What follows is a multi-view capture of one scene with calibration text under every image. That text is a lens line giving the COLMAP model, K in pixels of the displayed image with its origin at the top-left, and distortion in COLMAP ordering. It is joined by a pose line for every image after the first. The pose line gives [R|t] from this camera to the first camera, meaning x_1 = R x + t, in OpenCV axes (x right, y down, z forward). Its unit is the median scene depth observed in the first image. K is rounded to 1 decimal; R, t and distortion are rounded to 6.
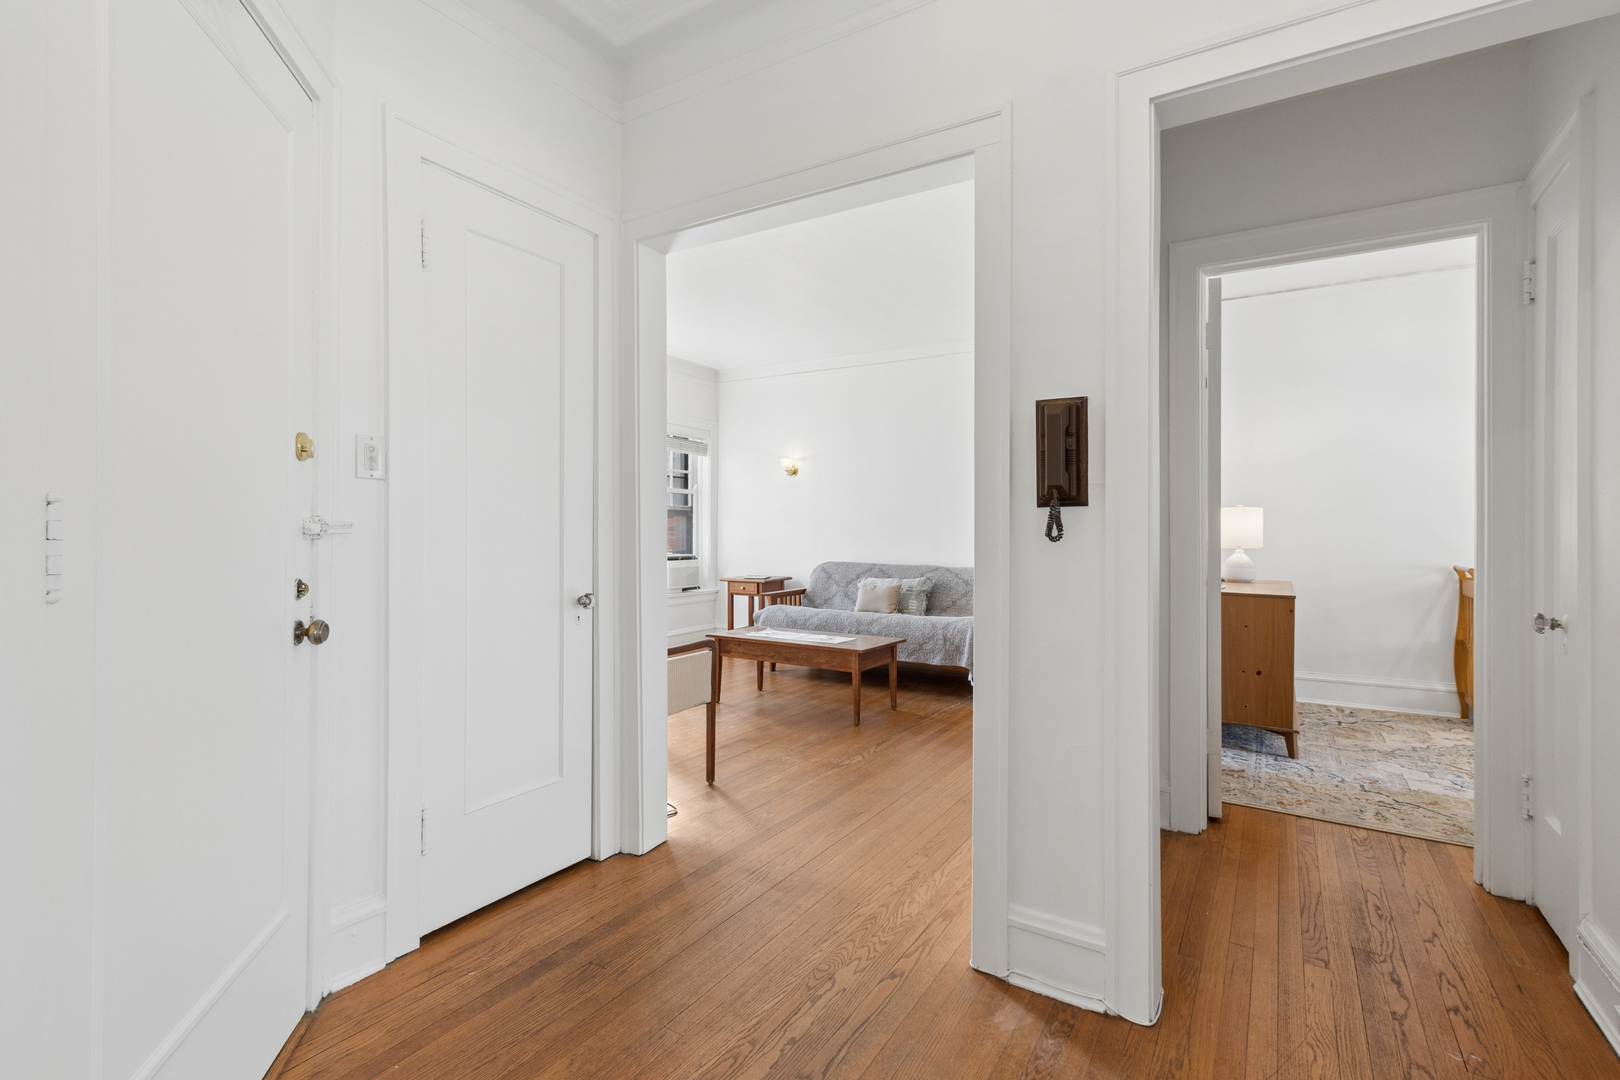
lens RADIAL K [[753.1, 0, 810.2], [0, 753.1, 526.8], [0, 0, 1]] dist [0.014556, -0.000347]
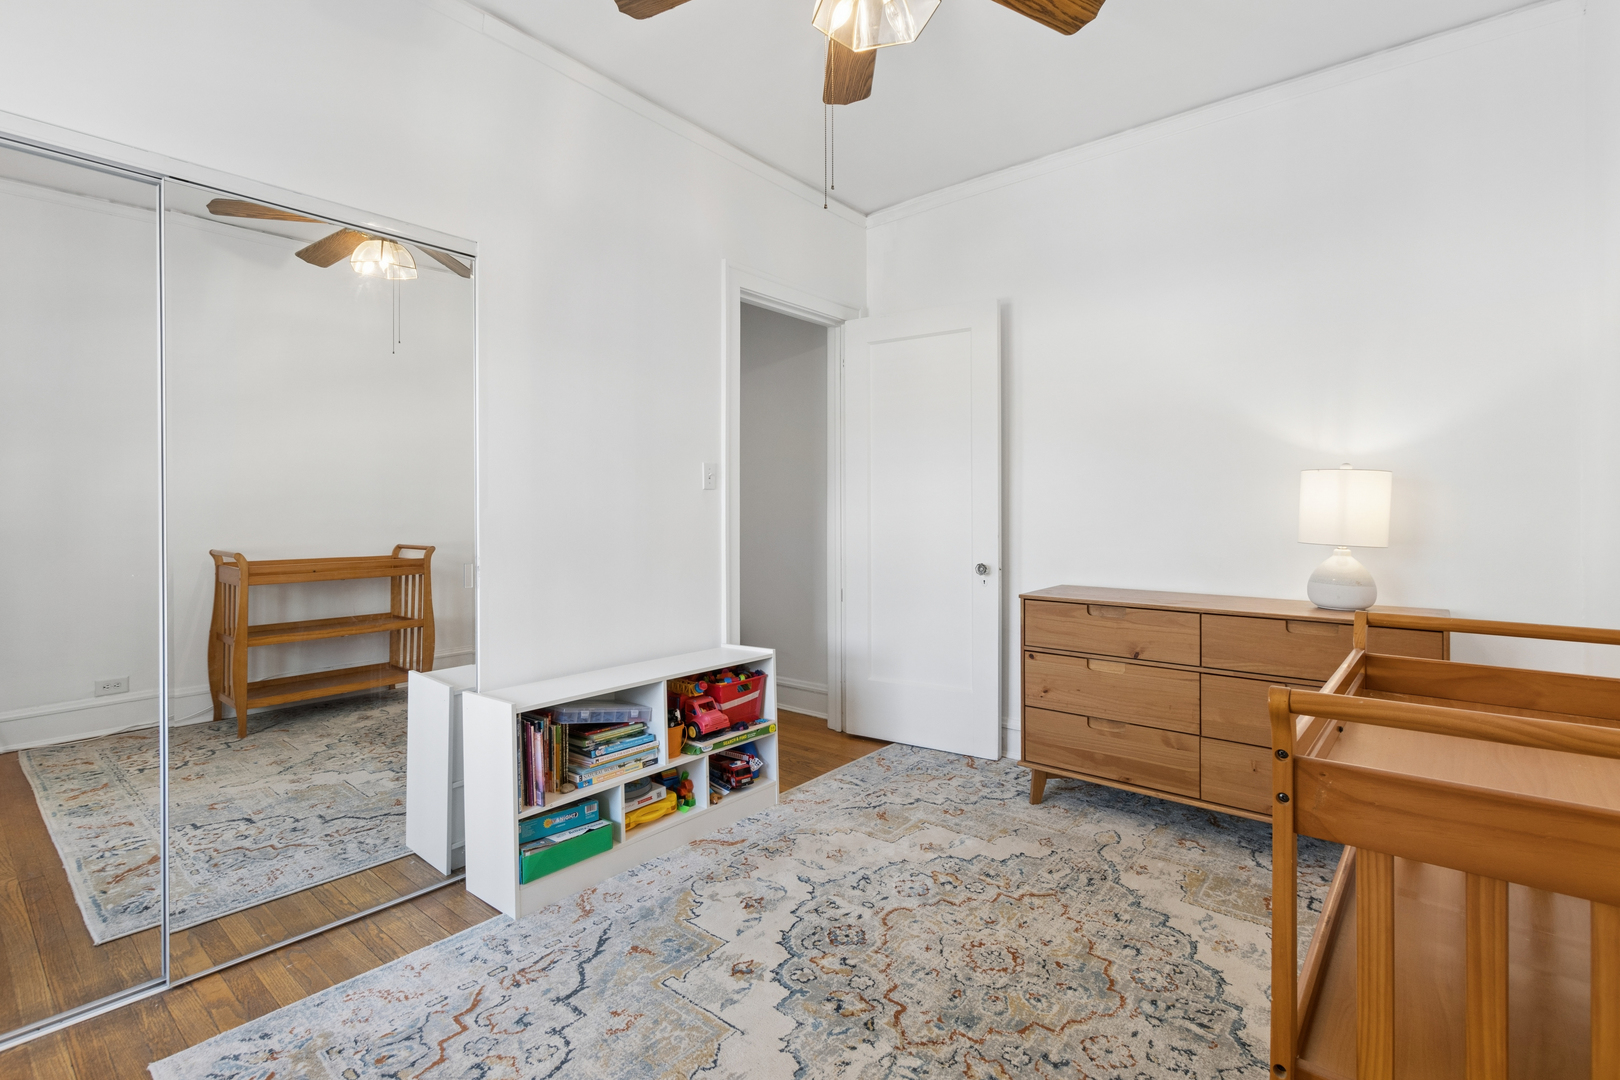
lens RADIAL K [[753.1, 0, 810.2], [0, 753.1, 526.8], [0, 0, 1]] dist [0.014556, -0.000347]
pose [[-0.148314, 0.017594, -0.988784, 1.585984], [0.003008, 0.999845, 0.017340, 0.006172], [0.988936, -0.000402, -0.148344, 0.978529]]
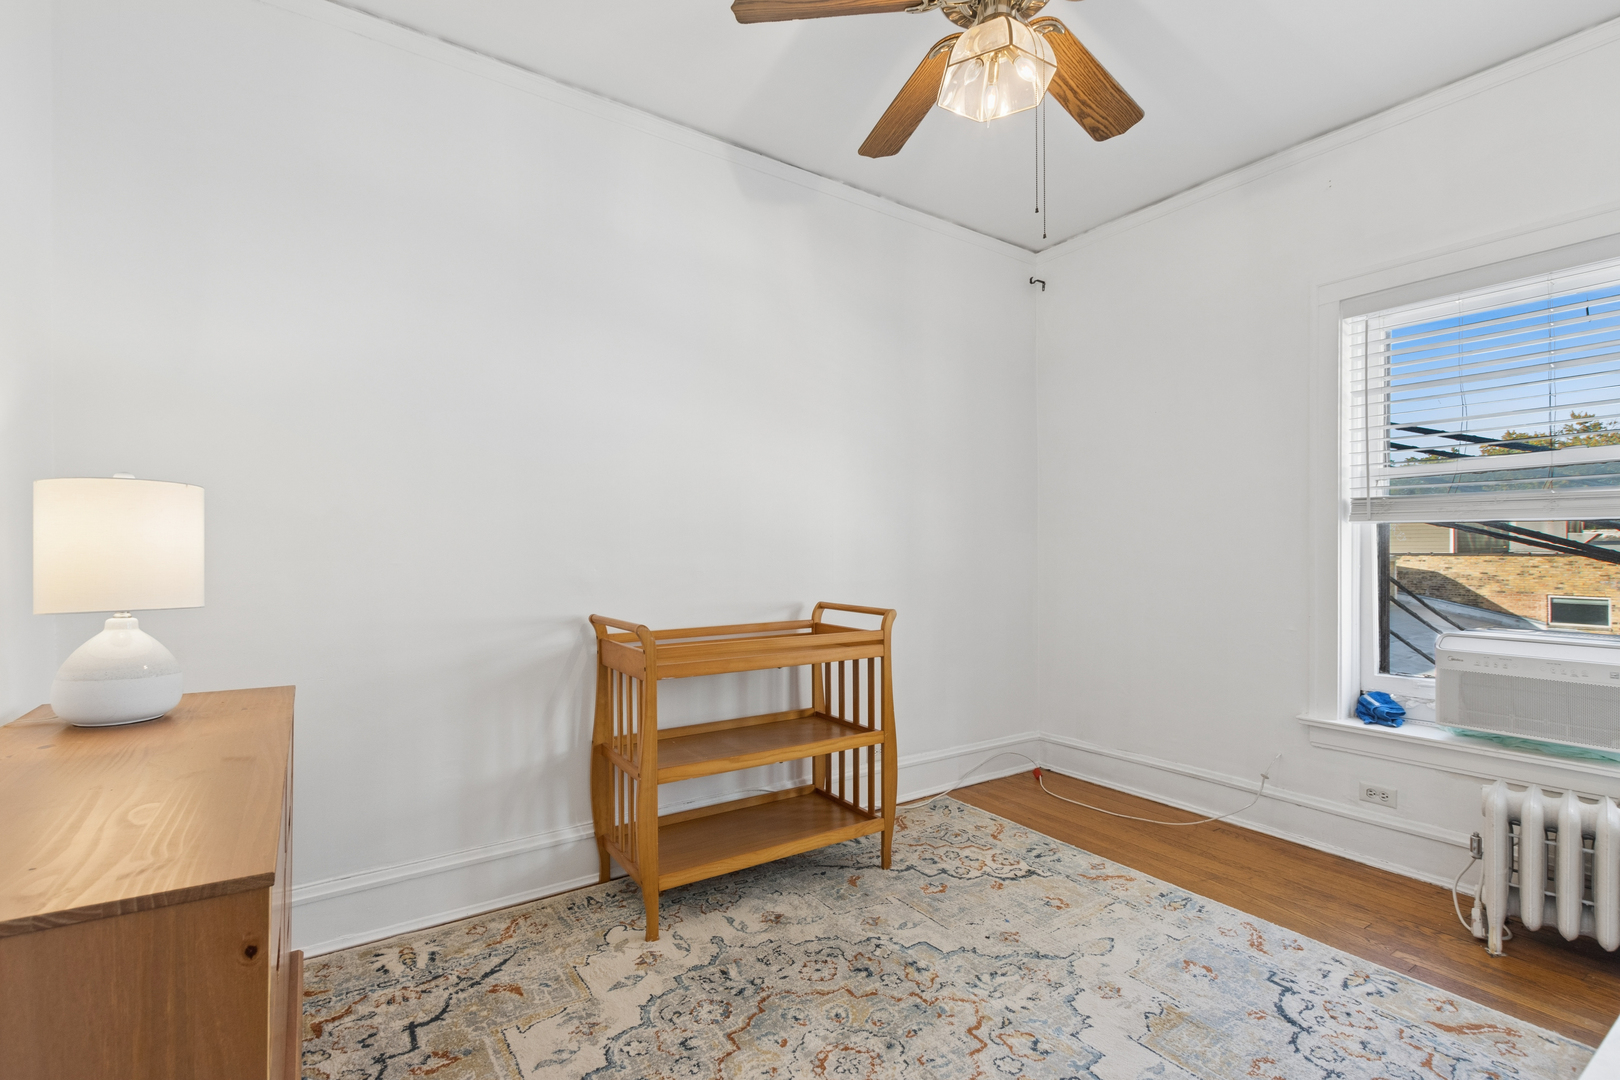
lens RADIAL K [[748.9, 0, 807.0], [0, 748.9, 562.9], [0, 0, 1]] dist [0.003118, -0.004207]
pose [[0.417627, -0.018009, 0.908440, 0.562426], [-0.000101, 0.999803, 0.019866, 0.003044], [-0.908619, -0.008388, 0.417543, 0.852879]]
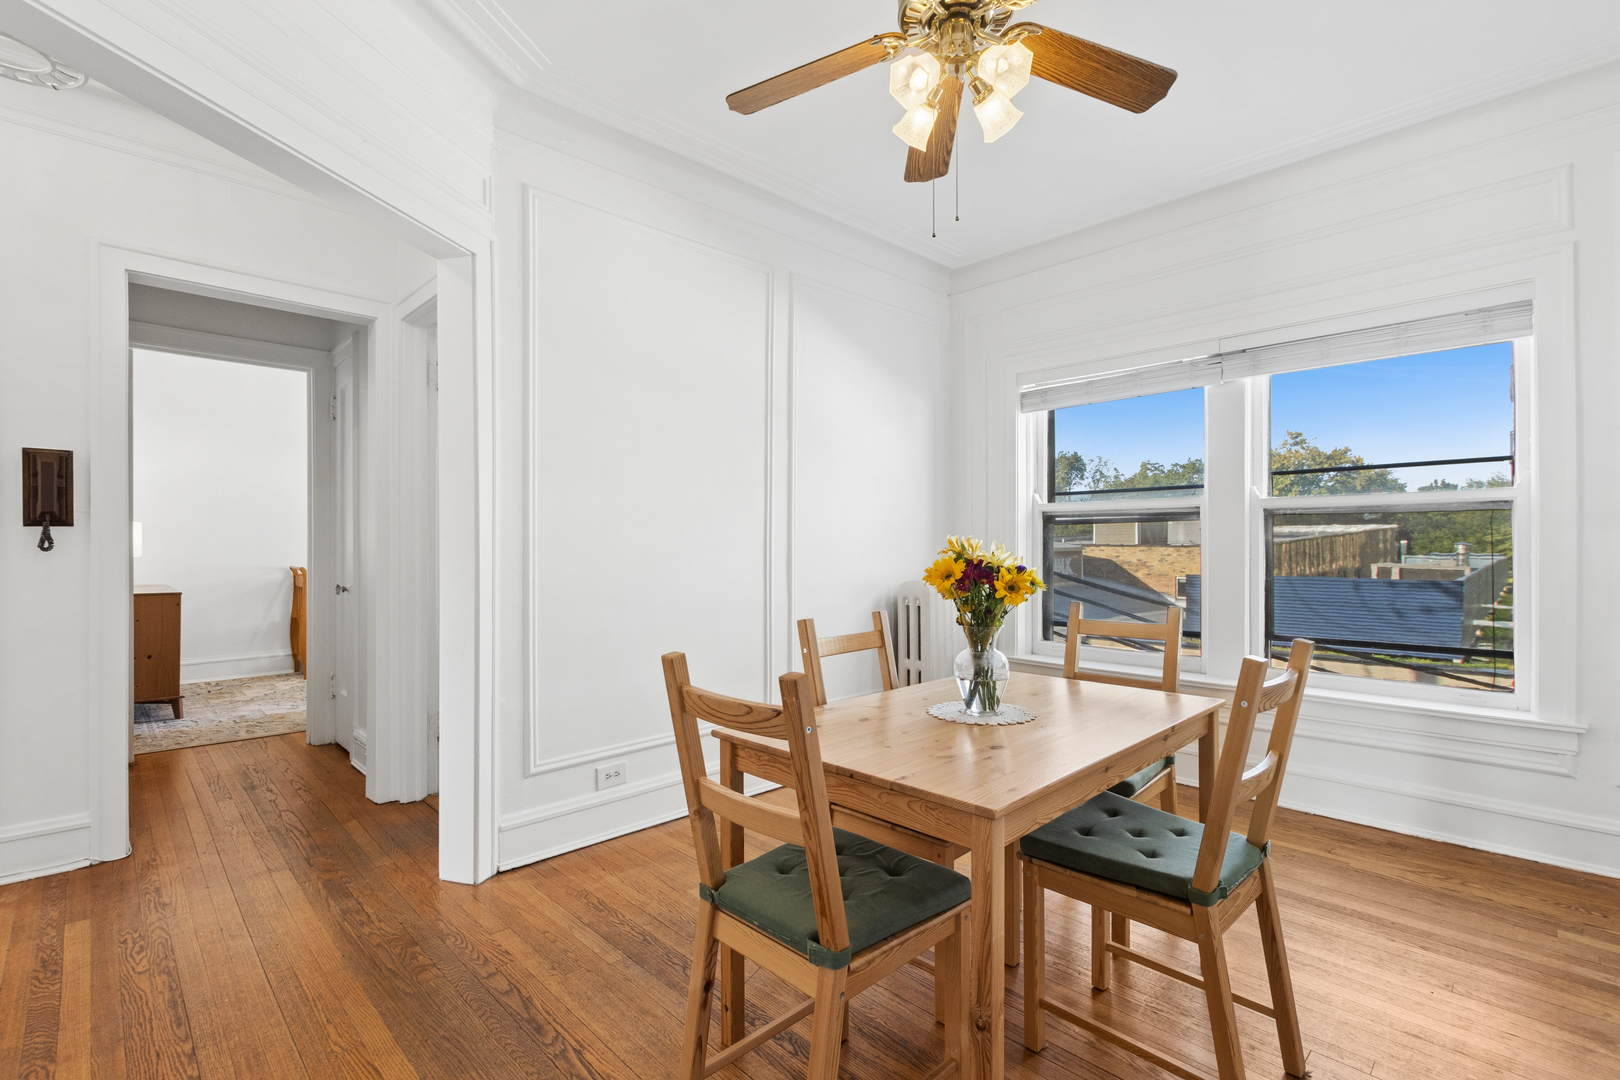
lens RADIAL K [[749.5, 0, 815.0], [0, 749.5, 537.5], [0, 0, 1]] dist [0.000382, -0.000670]
pose [[0.244217, -0.000836, 0.969720, -0.376075], [0.001408, 0.999999, 0.000508, -0.002662], [-0.969720, 0.001241, 0.244218, -0.405347]]
